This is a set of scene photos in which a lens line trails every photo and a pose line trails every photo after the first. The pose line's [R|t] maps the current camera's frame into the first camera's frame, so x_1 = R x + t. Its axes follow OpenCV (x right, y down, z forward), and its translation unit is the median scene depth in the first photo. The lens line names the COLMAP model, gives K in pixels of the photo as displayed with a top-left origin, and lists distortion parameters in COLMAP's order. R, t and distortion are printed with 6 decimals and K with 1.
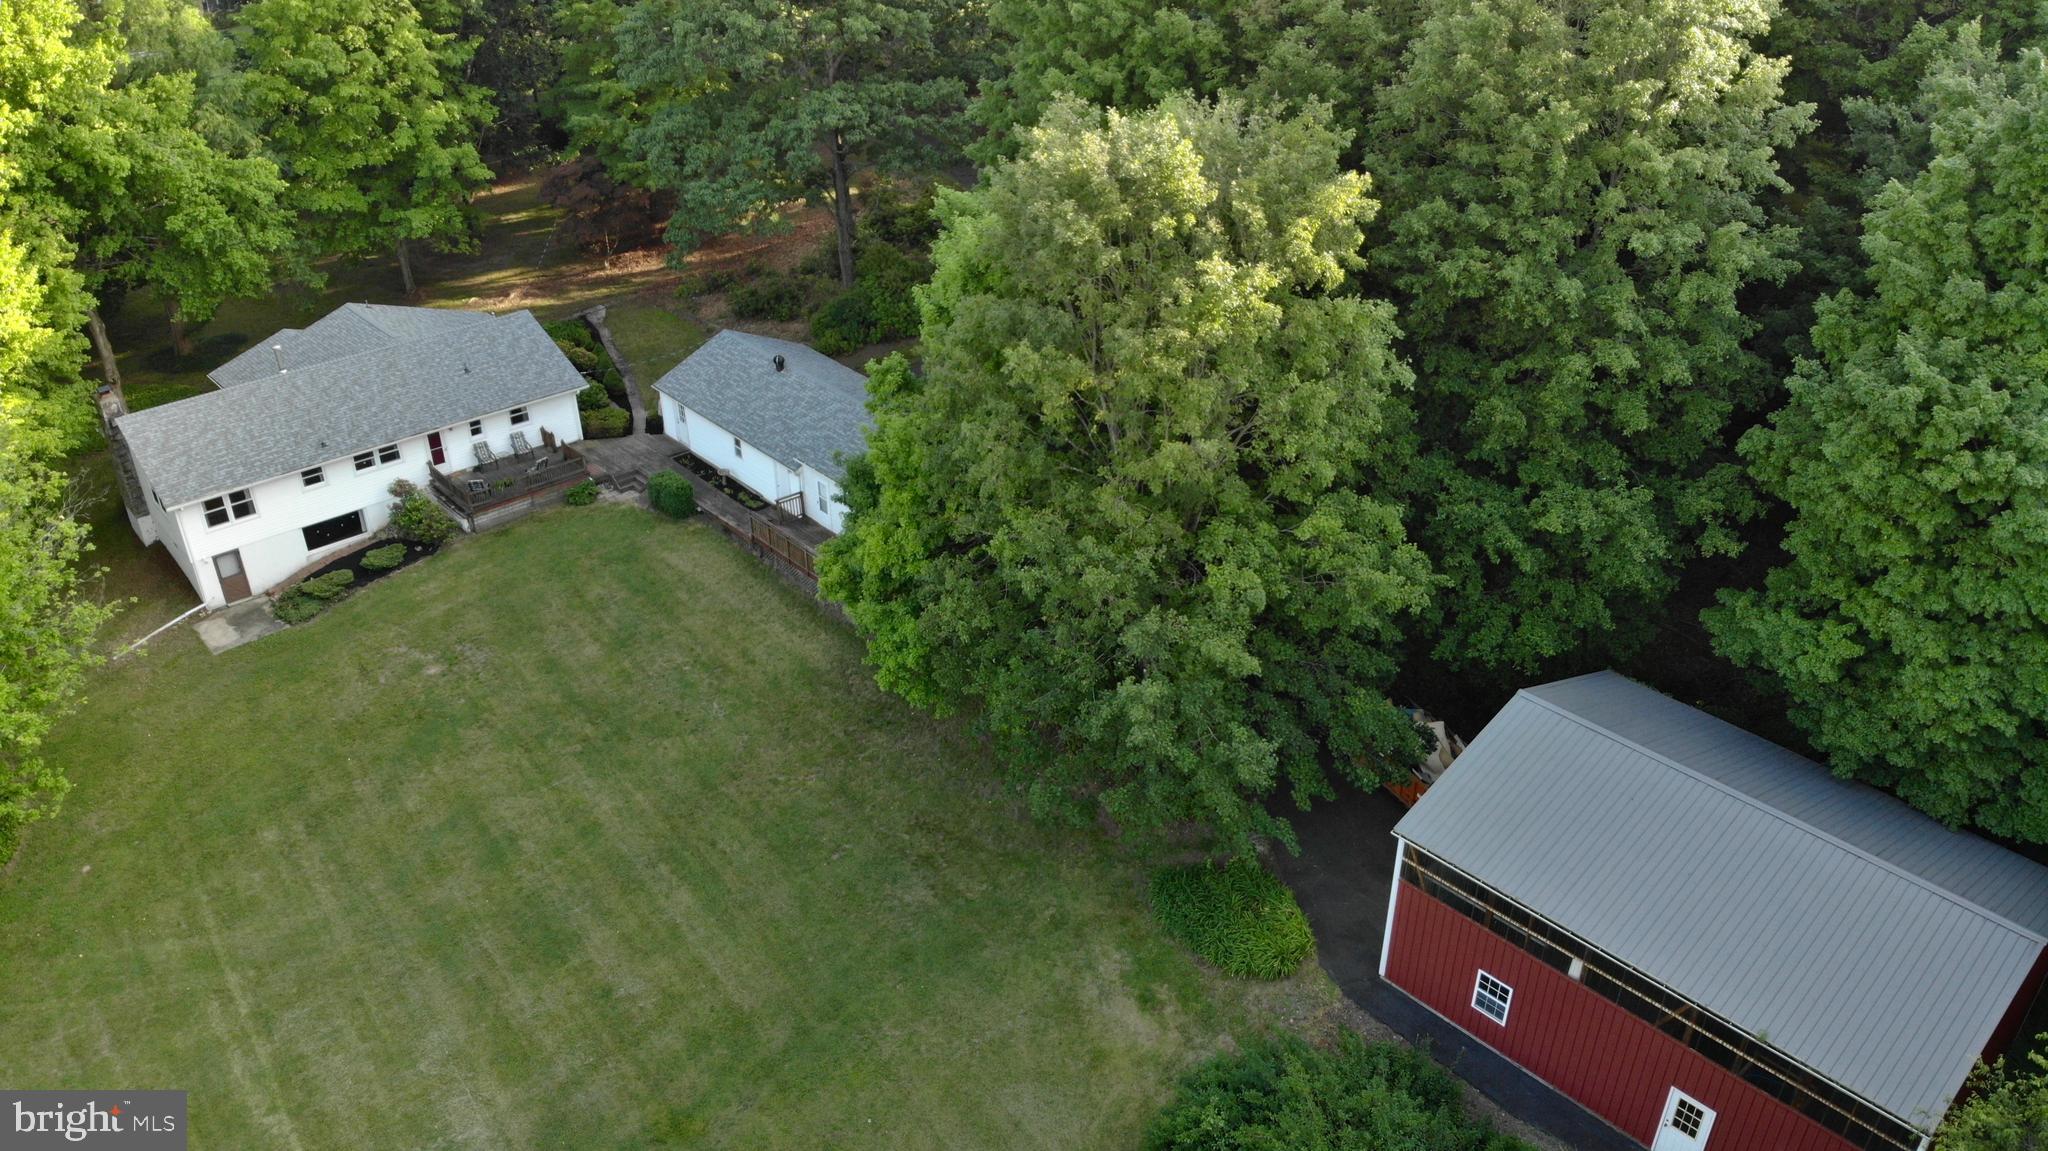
lens RADIAL K [[1464.8, 0, 1024.0], [0, 1464.8, 575.5], [0, 0, 1]] dist [0.004711, -0.002514]
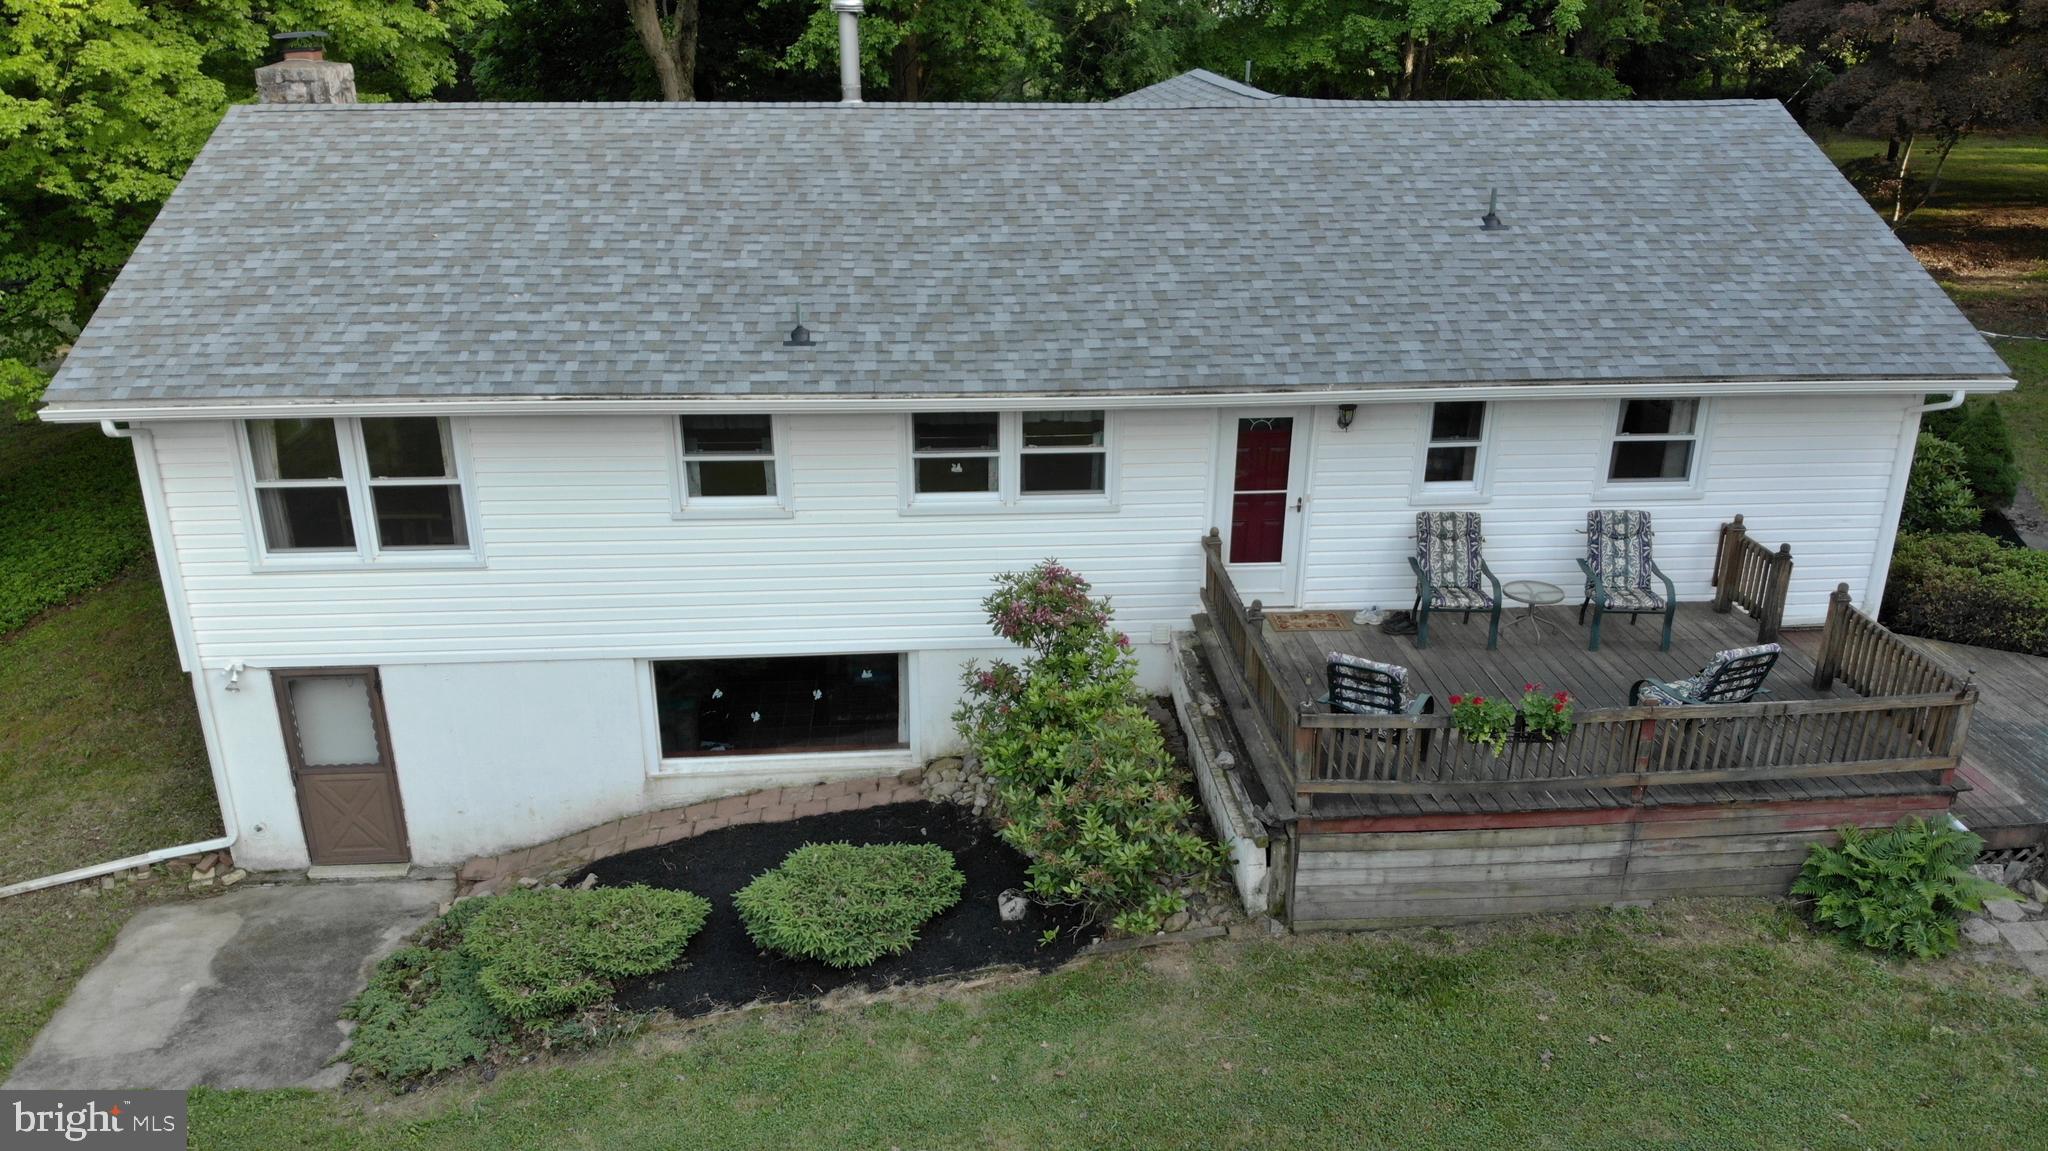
lens RADIAL K [[1464.8, 0, 1024.0], [0, 1464.8, 575.5], [0, 0, 1]] dist [0.004711, -0.002514]
pose [[0.774386, 0.224033, -0.591722, -0.299566], [-0.317388, 0.946582, -0.056979, -0.050423], [0.547348, 0.231929, 0.804126, 0.820886]]
